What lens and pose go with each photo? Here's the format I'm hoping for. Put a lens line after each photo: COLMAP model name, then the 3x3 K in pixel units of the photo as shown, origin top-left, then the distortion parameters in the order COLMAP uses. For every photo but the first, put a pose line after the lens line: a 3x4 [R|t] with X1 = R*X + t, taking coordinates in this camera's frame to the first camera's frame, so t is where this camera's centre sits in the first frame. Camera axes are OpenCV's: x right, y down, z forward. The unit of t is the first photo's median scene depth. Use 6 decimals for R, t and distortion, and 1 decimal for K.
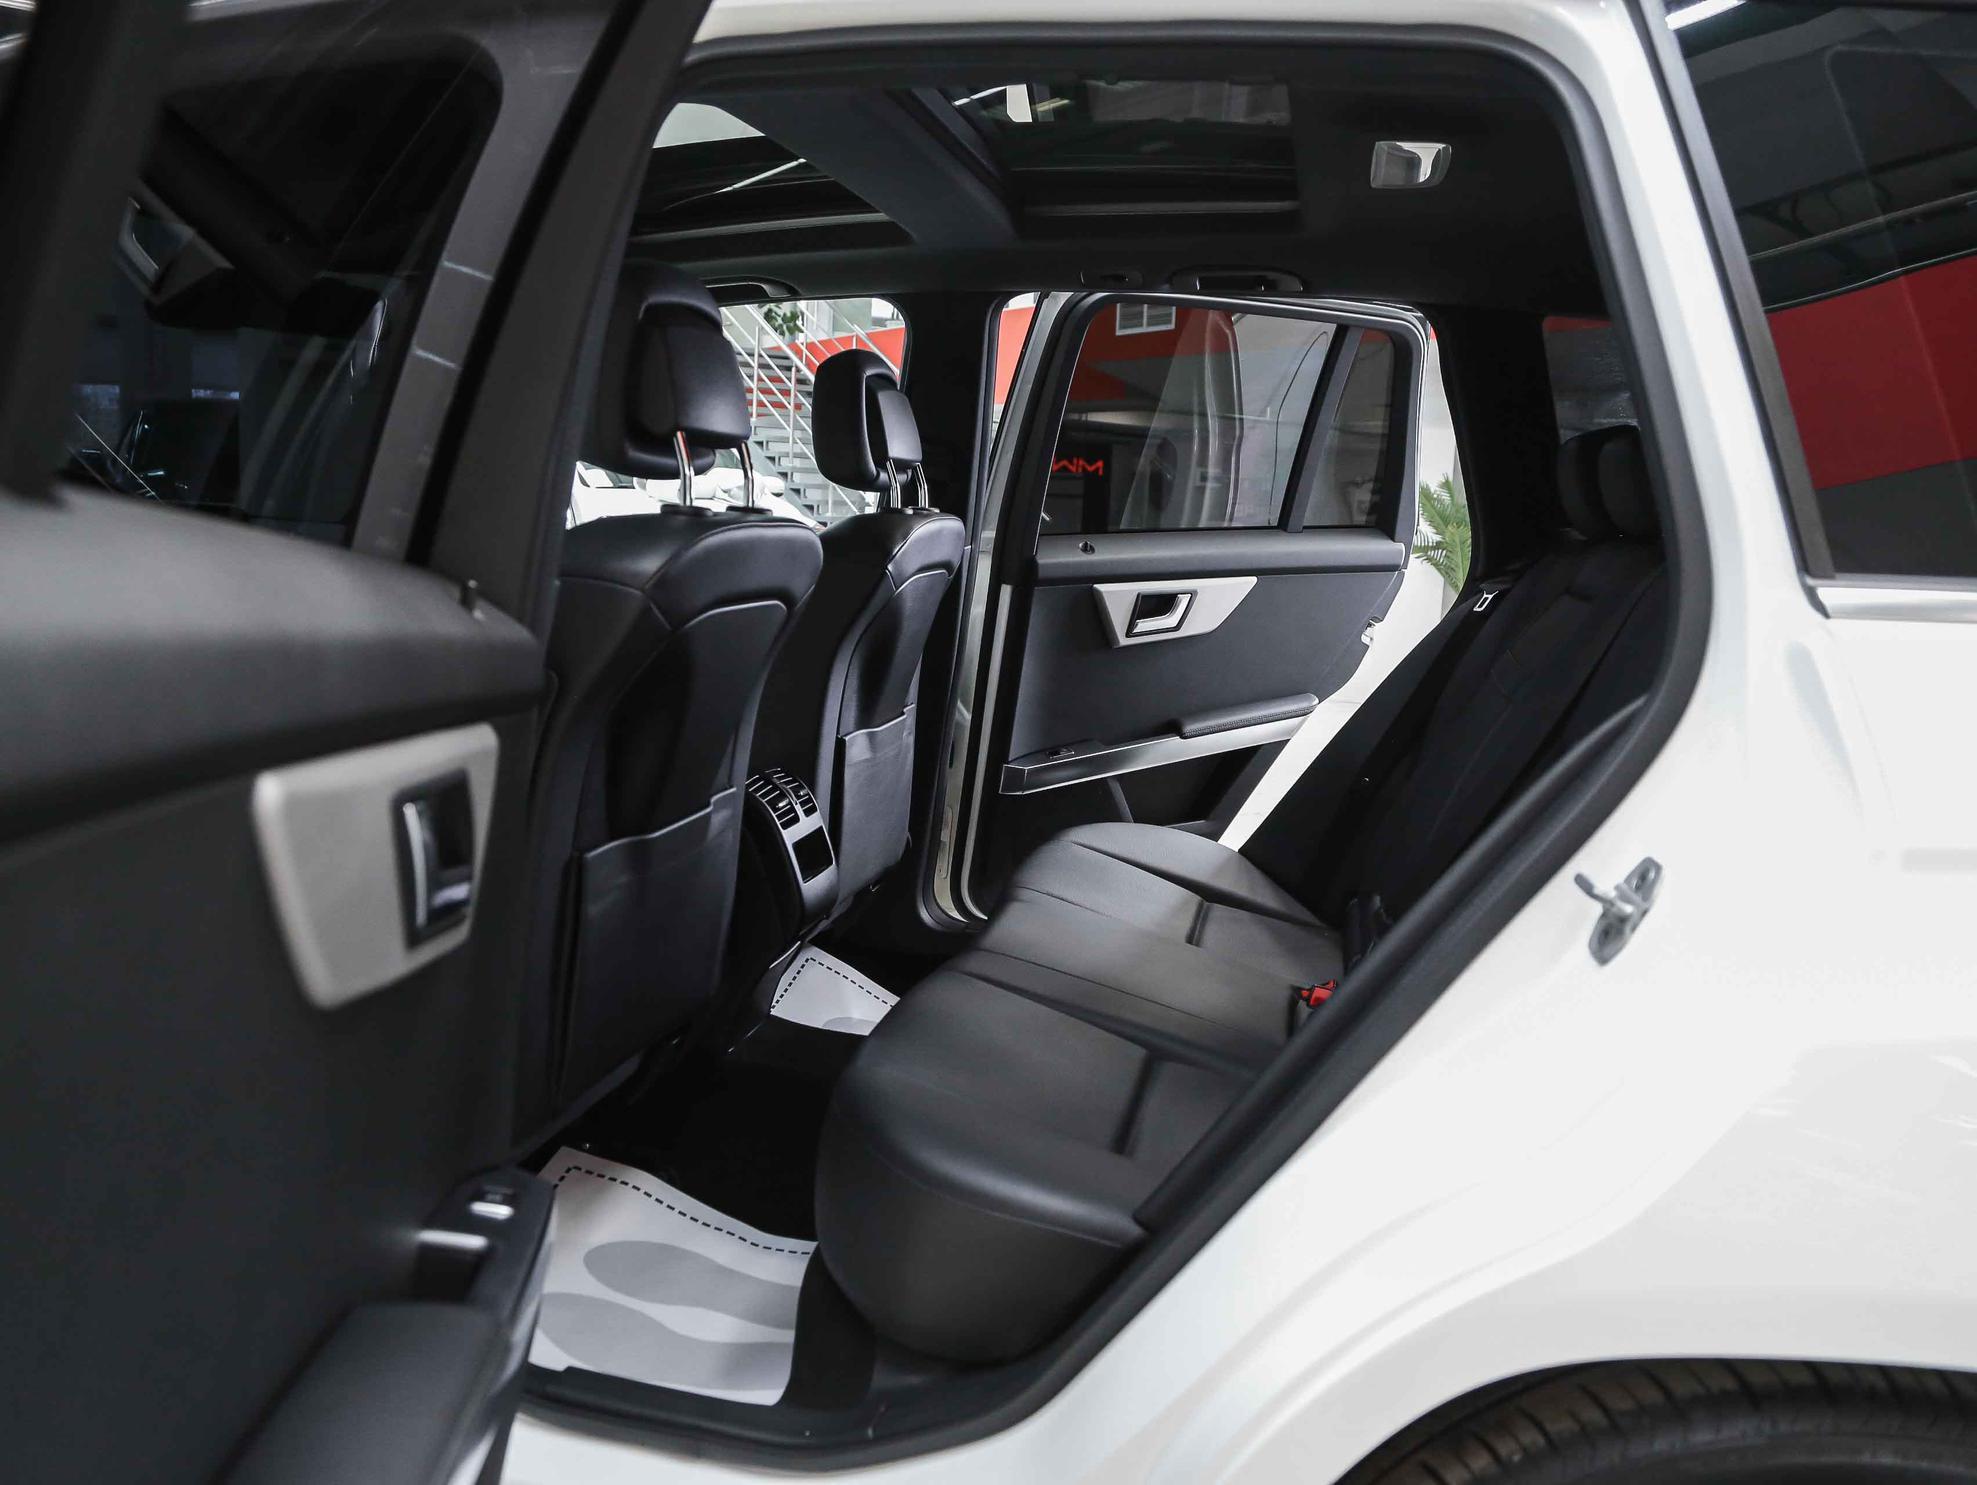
lens RADIAL K [[1548.4, 0, 995.1], [0, 1548.4, 738.7], [0, 0, 1]] dist [-0.108110, 0.043633]
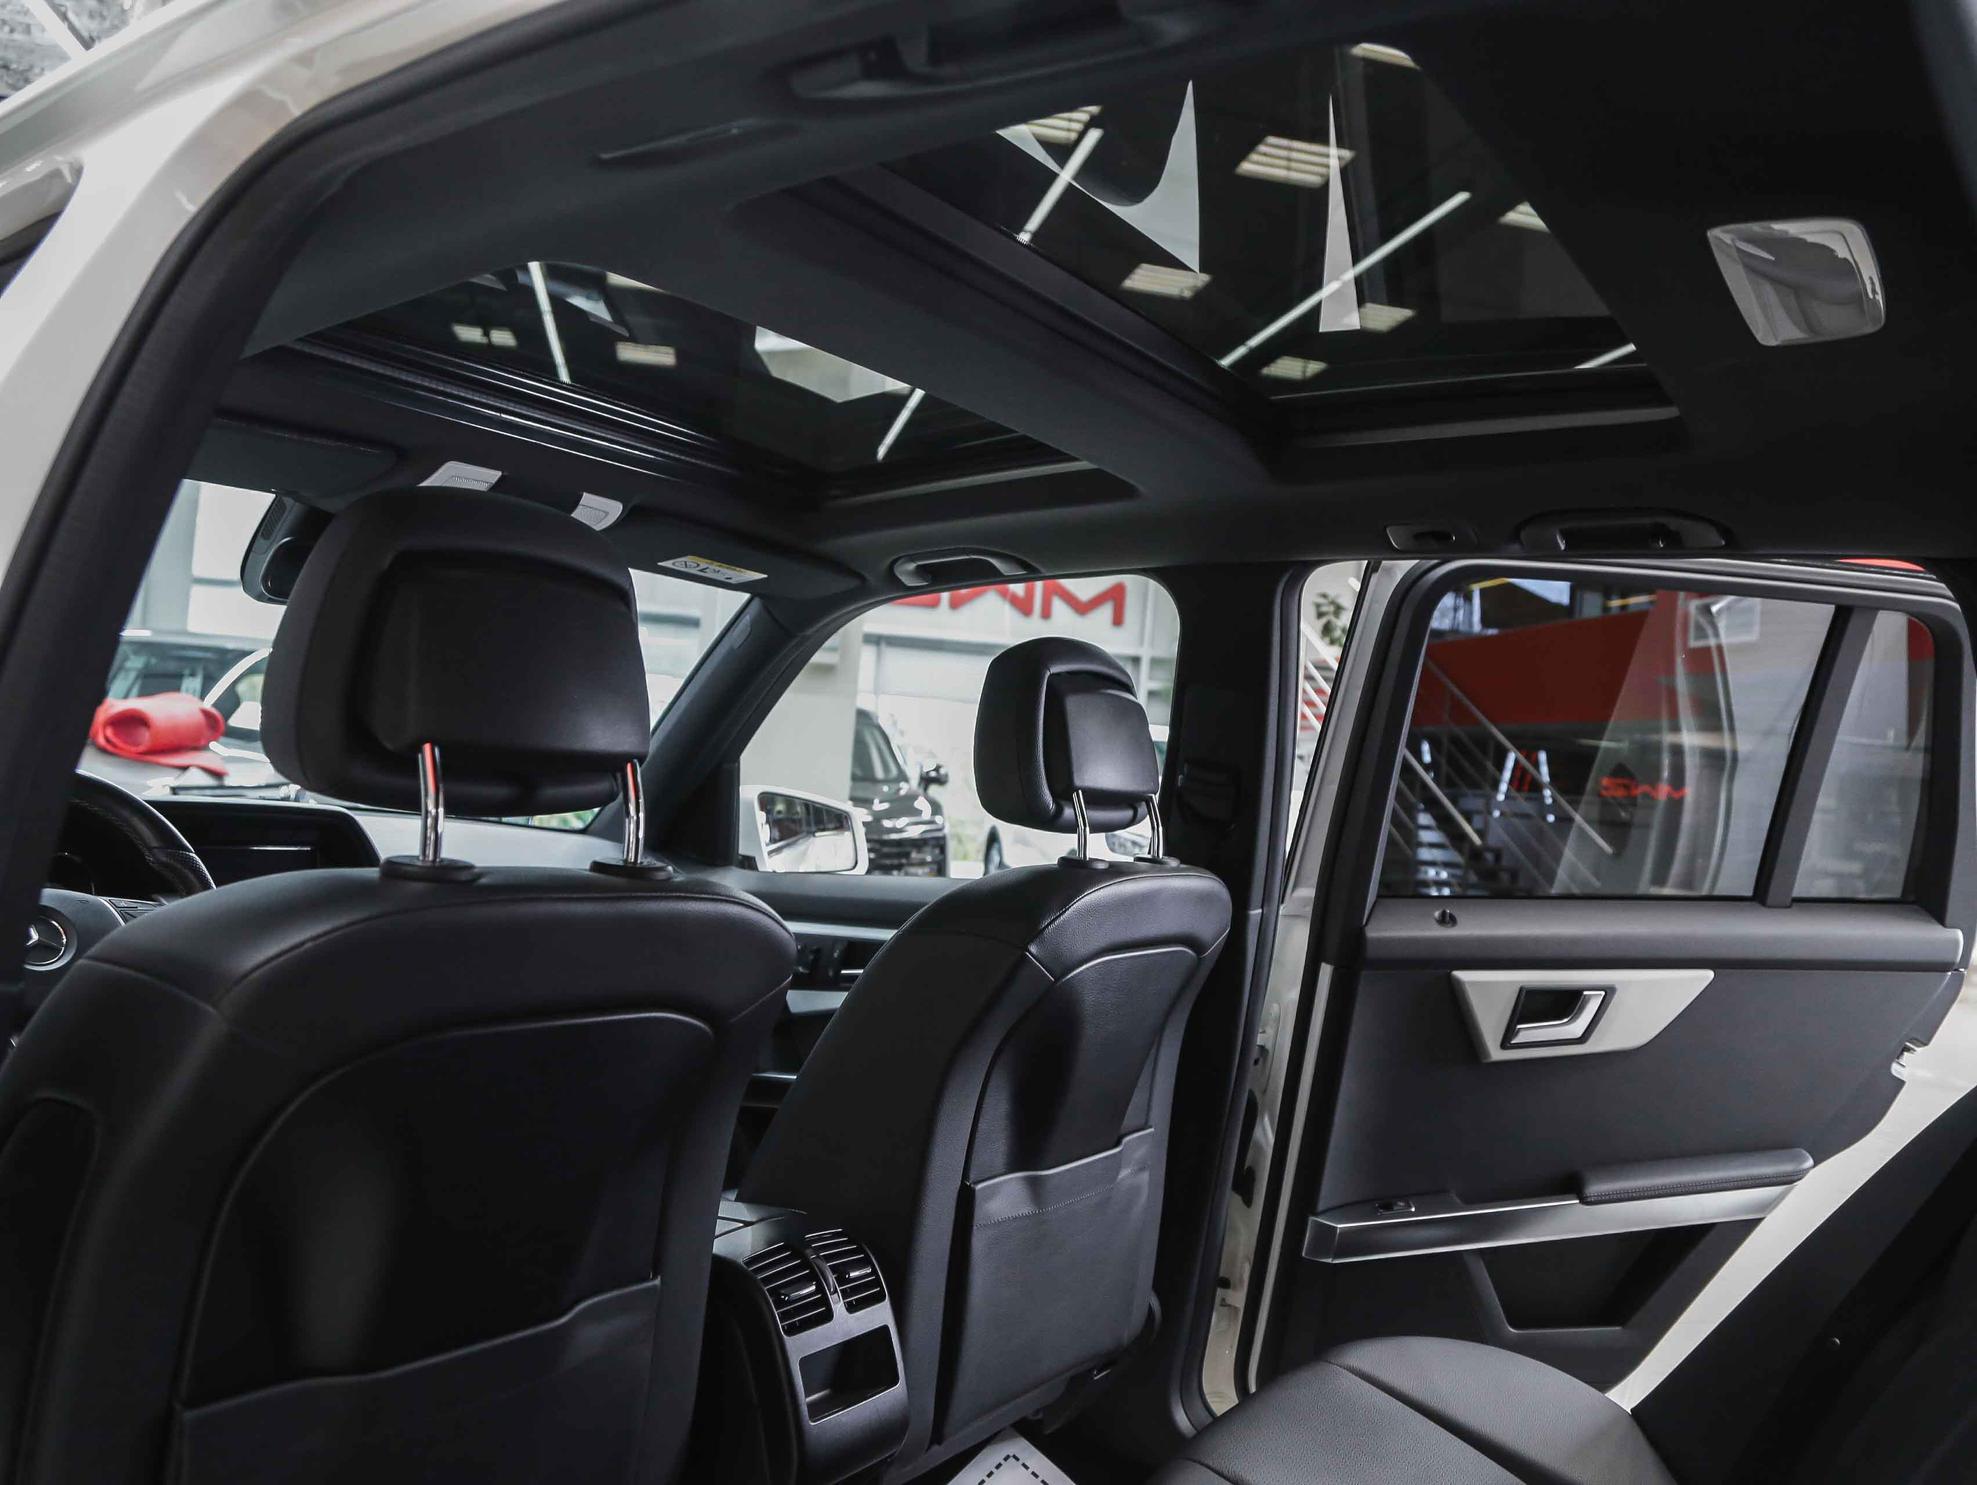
lens RADIAL K [[1548.4, 0, 979.7], [0, 1548.4, 748.3], [0, 0, 1]] dist [-0.108110, 0.043633]
pose [[0.924467, 0.019581, -0.380759, 0.127729], [-0.092671, 0.980270, -0.174591, -0.057236], [0.369828, 0.196689, 0.908042, 0.266965]]
